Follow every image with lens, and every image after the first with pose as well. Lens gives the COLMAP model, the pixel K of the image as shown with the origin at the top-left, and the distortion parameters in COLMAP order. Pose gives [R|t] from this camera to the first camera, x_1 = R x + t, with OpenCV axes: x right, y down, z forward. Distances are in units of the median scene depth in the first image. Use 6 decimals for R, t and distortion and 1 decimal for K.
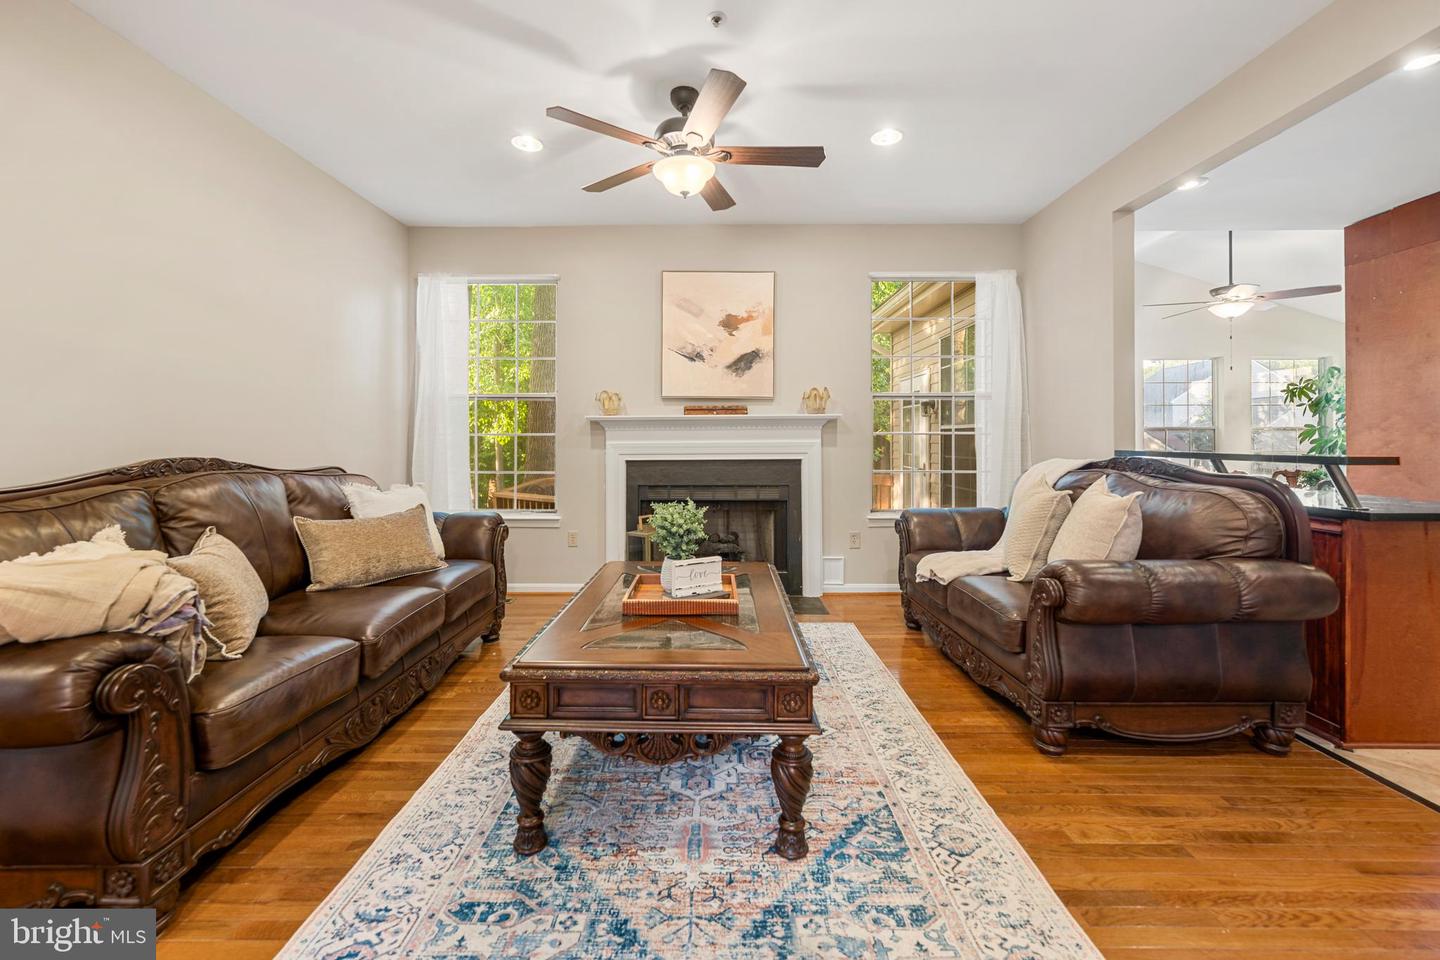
lens RADIAL K [[591.7, 0, 717.0], [0, 591.7, 444.7], [0, 0, 1]] dist [-0.003099, -0.000030]
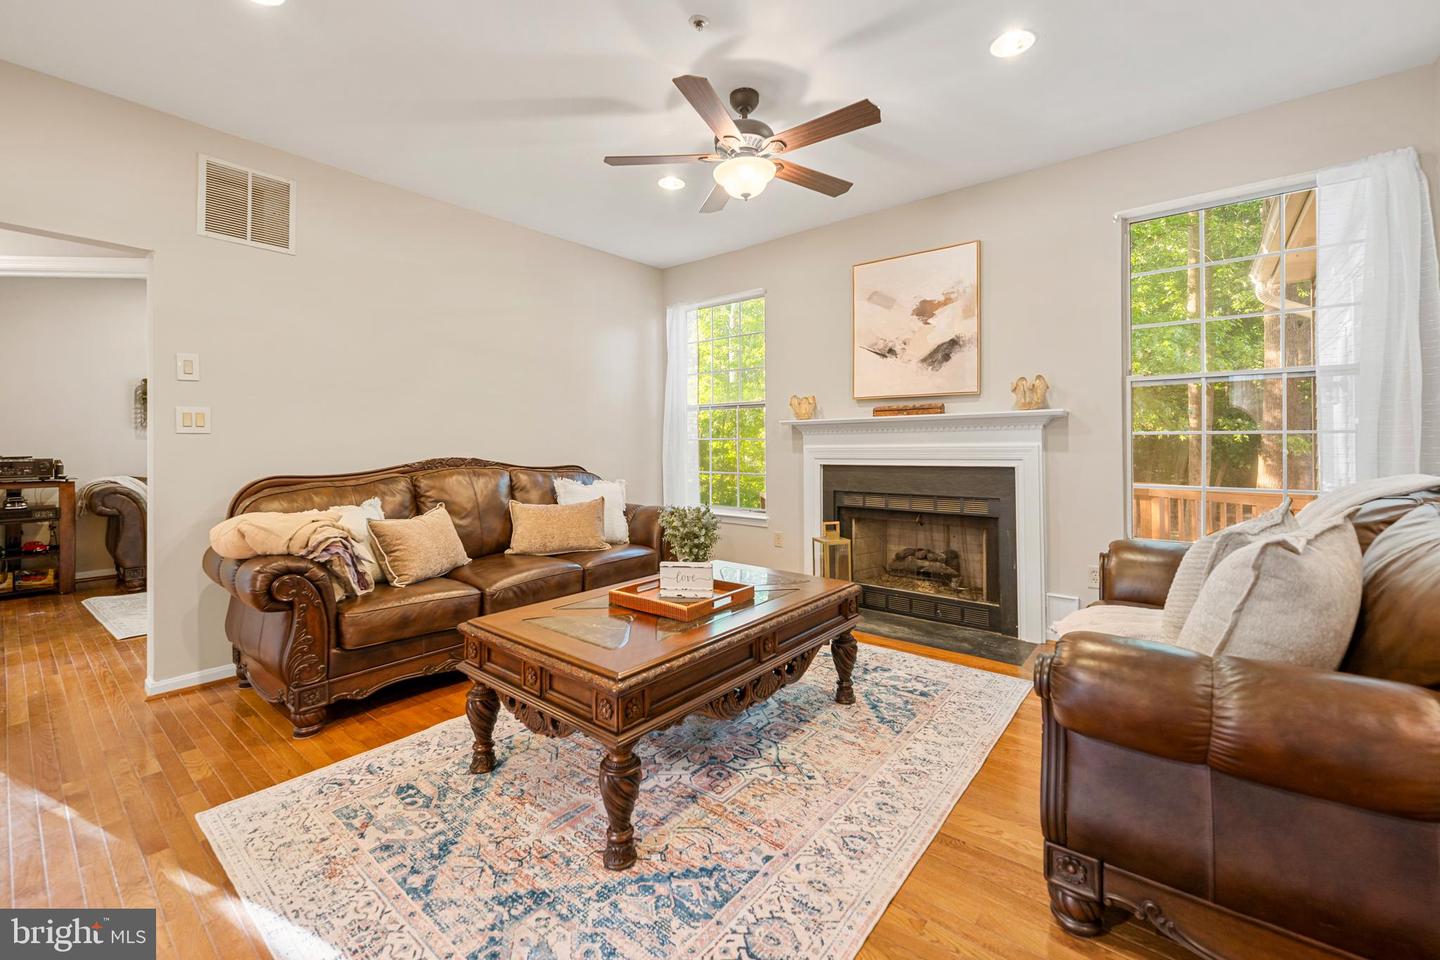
lens RADIAL K [[591.7, 0, 717.0], [0, 591.7, 444.7], [0, 0, 1]] dist [-0.003099, -0.000030]
pose [[0.781160, -0.003293, -0.624323, 0.541476], [0.000370, 0.999988, -0.004811, -0.003313], [0.624331, 0.003527, 0.781152, 0.202476]]
